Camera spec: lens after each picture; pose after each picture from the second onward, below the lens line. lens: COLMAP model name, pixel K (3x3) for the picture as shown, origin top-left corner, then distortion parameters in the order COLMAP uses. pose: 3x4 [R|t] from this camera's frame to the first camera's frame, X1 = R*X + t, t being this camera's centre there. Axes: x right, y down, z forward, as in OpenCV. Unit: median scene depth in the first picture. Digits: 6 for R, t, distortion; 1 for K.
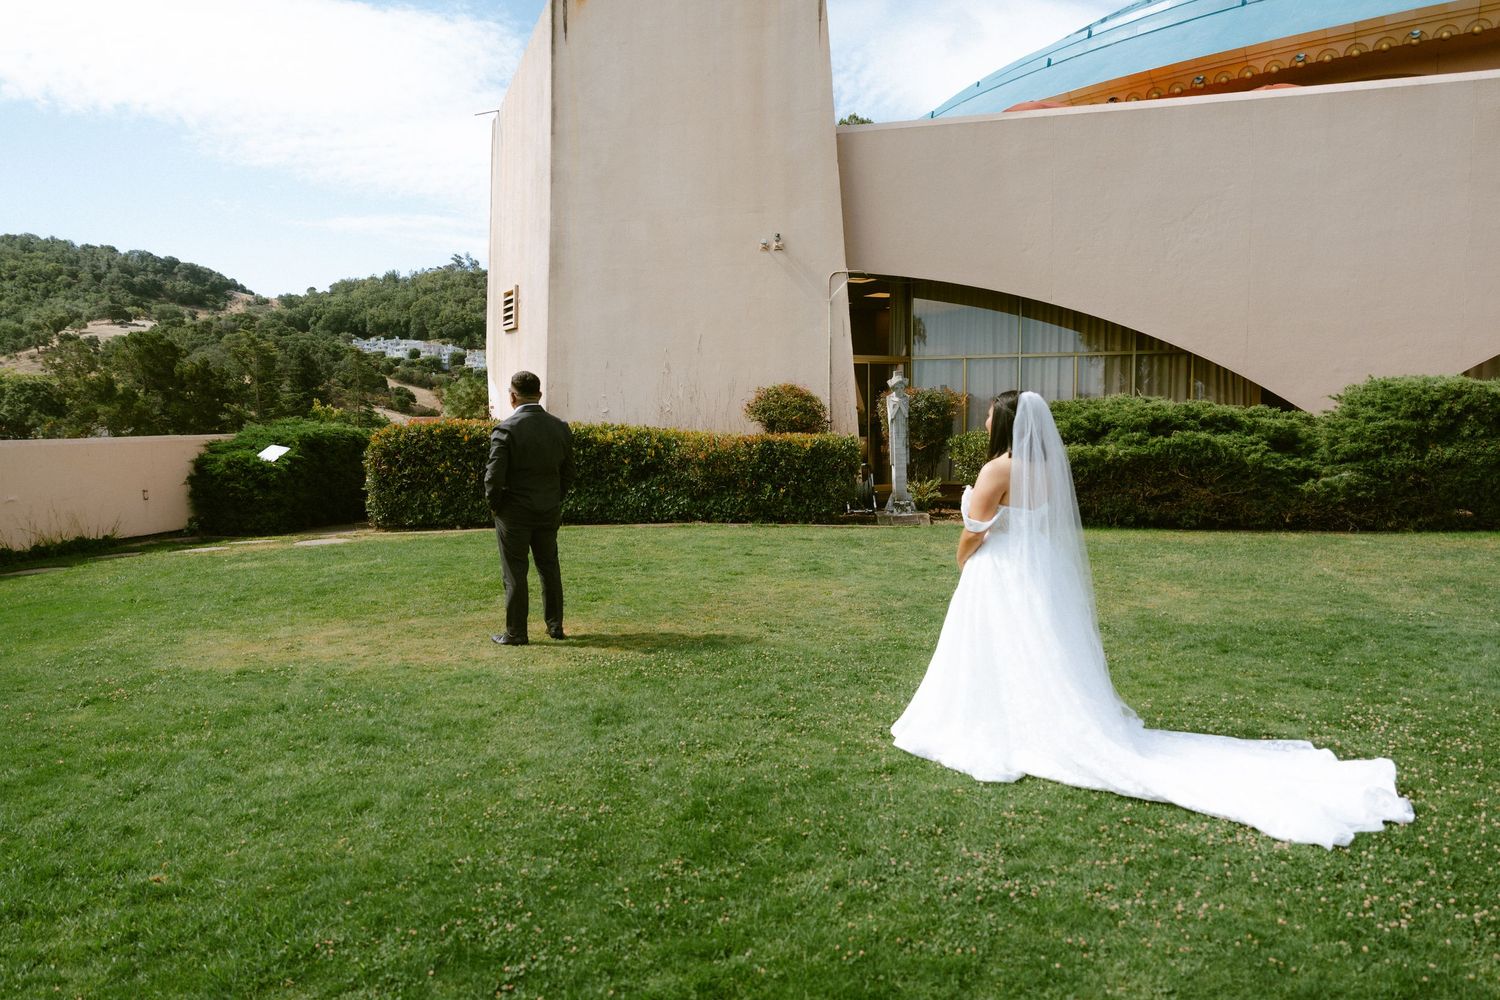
lens RADIAL K [[1034.5, 0, 750.0], [0, 1034.5, 500.0], [0, 0, 1]] dist [0.016644, 0.000562]
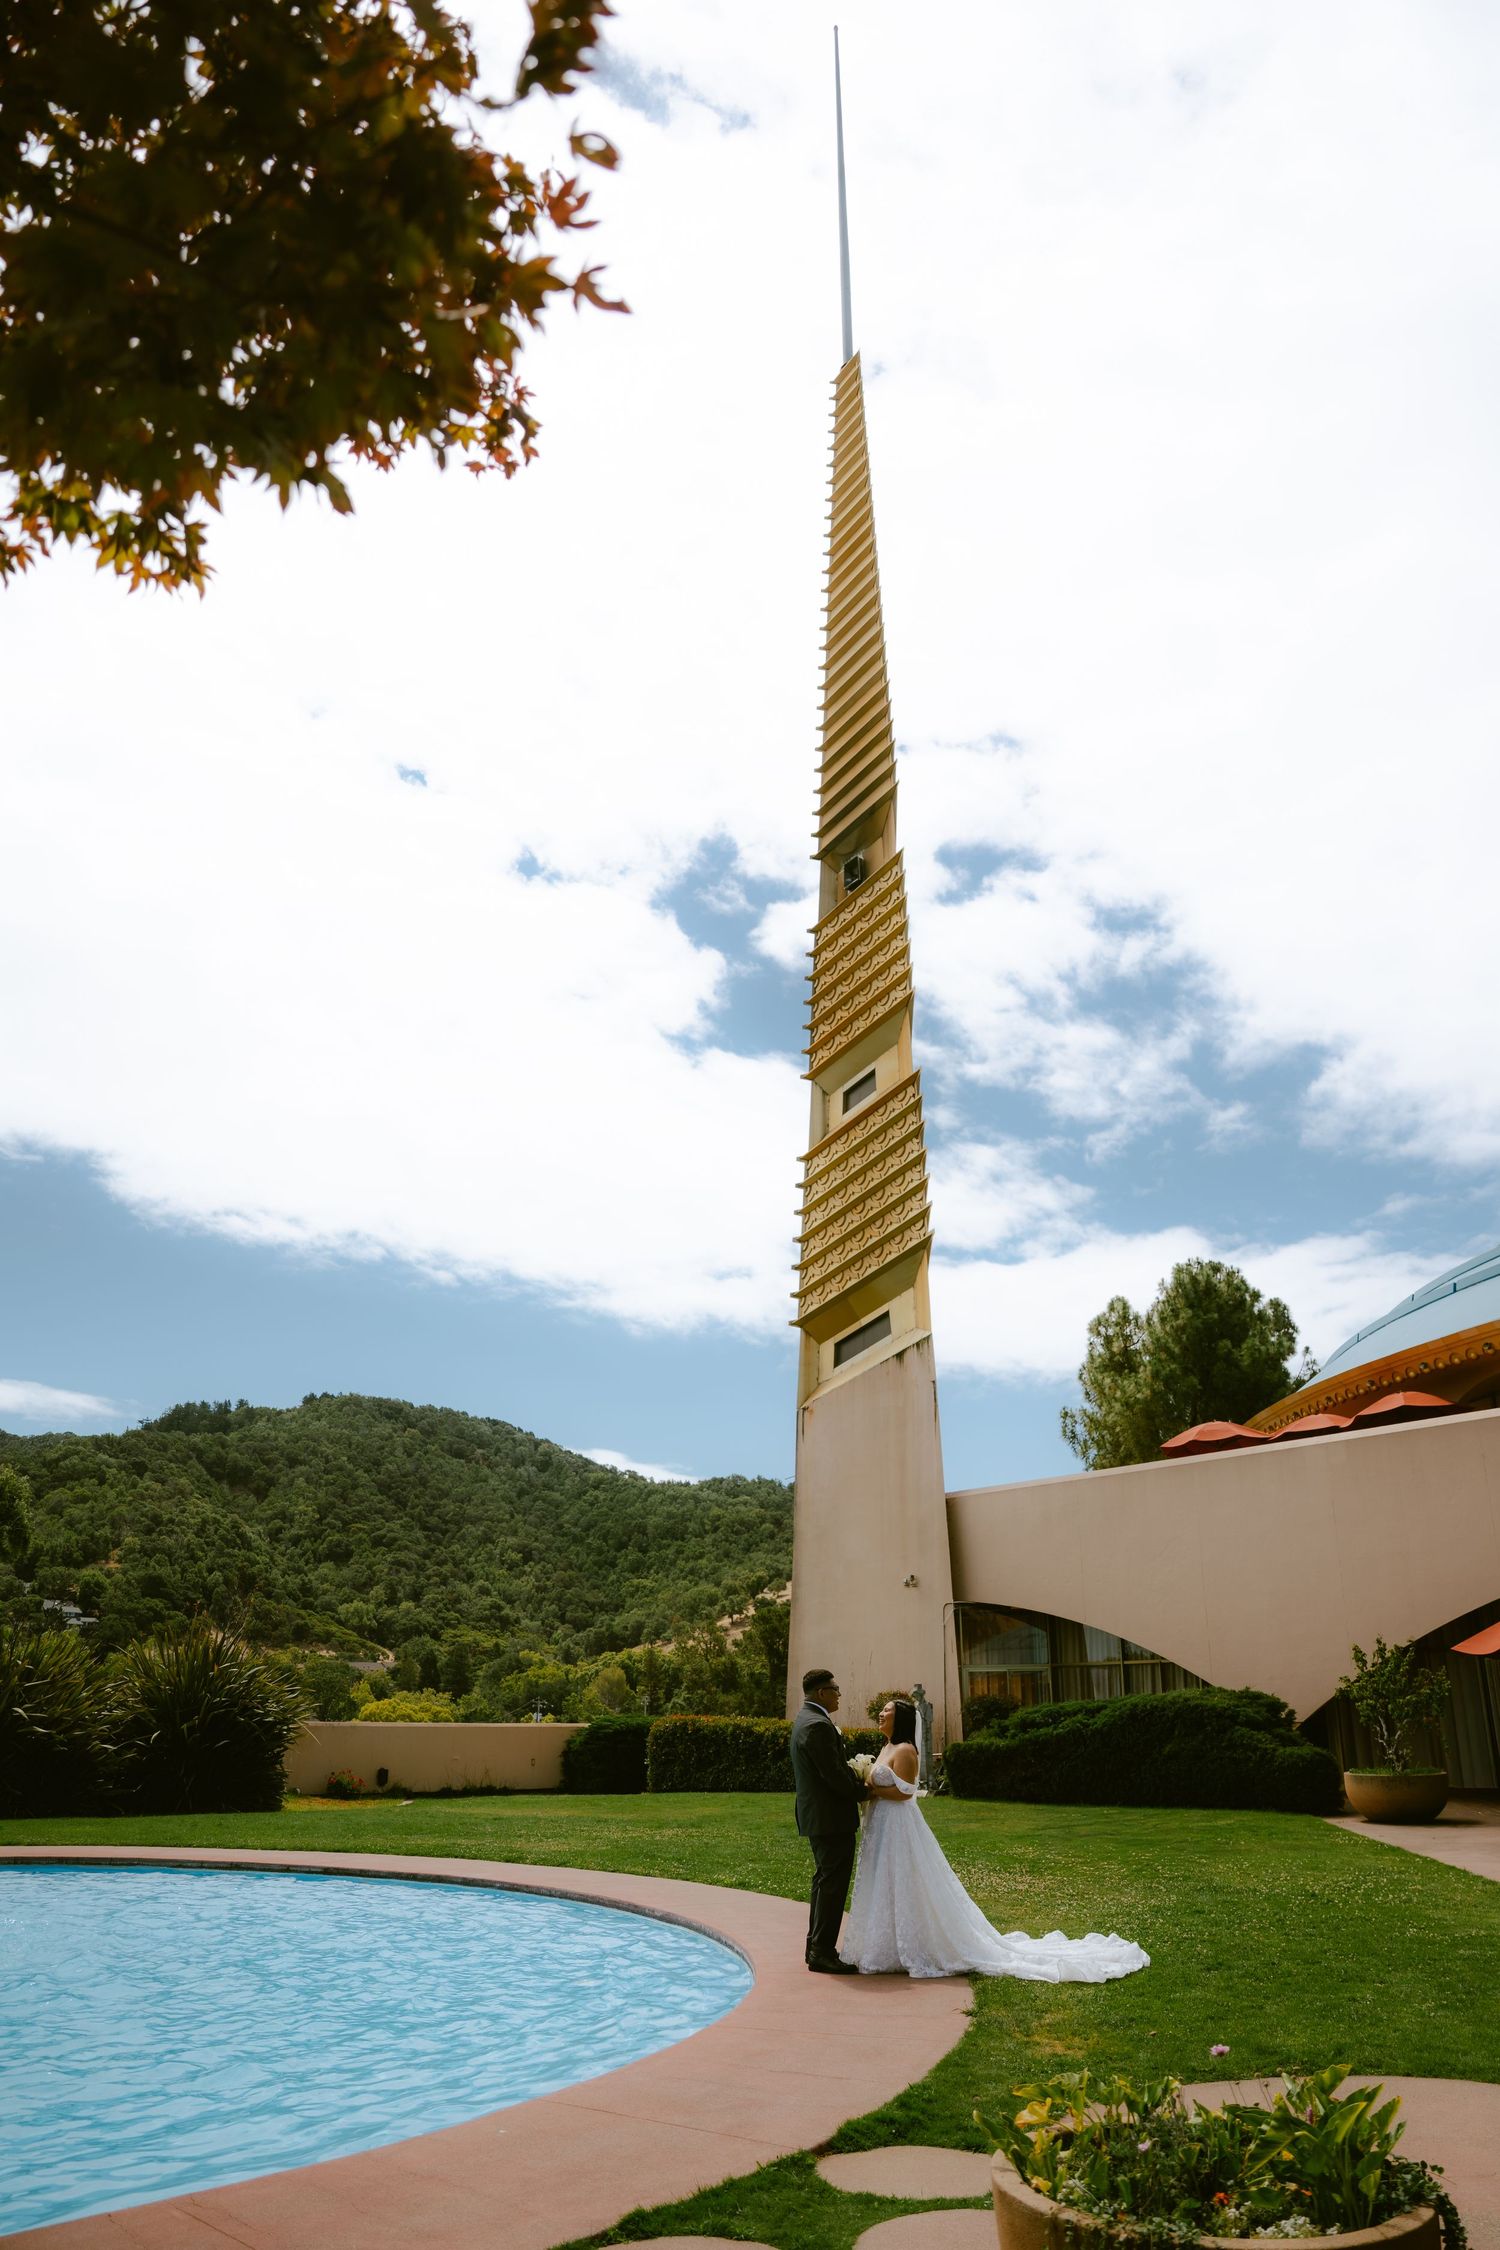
lens RADIAL K [[1591.3, 0, 750.0], [0, 1591.3, 1125.0], [0, 0, 1]] dist [-0.103146, 0.095343]
pose [[0.828276, -0.183668, -0.529362, 1.230046], [-0.058361, 0.911333, -0.407512, 0.069072], [0.557272, 0.368426, 0.744117, -1.014111]]
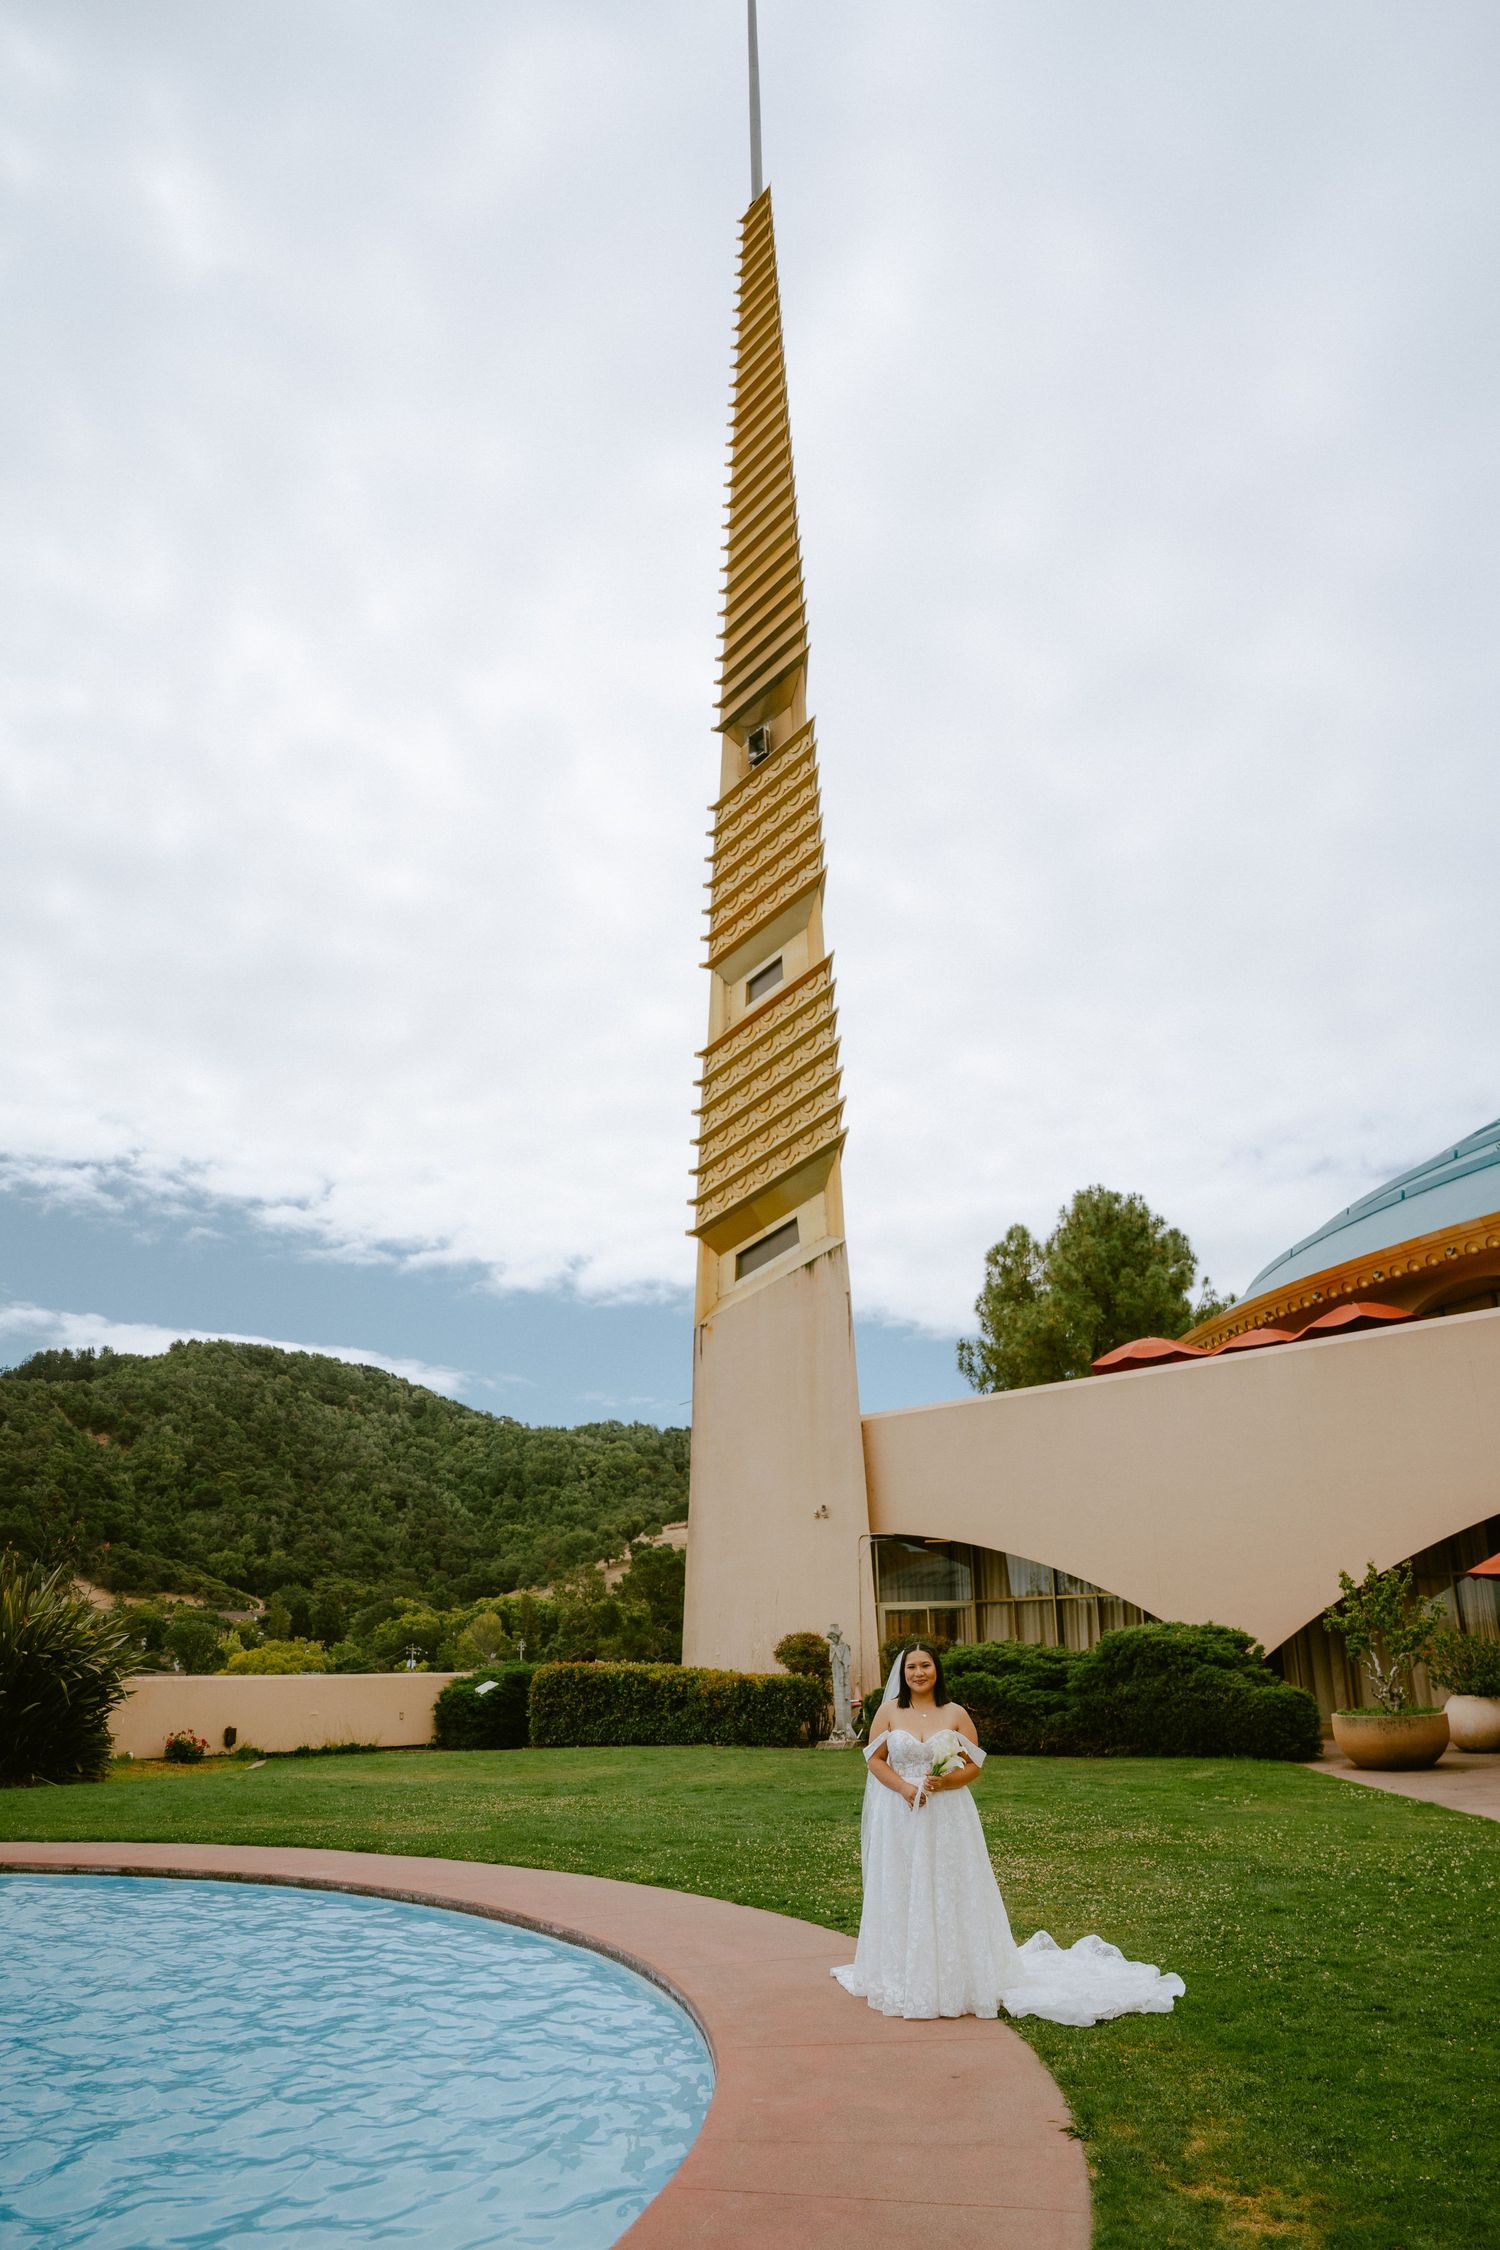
lens RADIAL K [[1591.3, 0, 750.0], [0, 1591.3, 1125.0], [0, 0, 1]] dist [-0.103146, 0.095343]
pose [[0.868082, -0.160541, -0.469745, 1.057516], [-0.035196, 0.923978, -0.380822, 0.051017], [0.495171, 0.347118, 0.796439, -0.806282]]
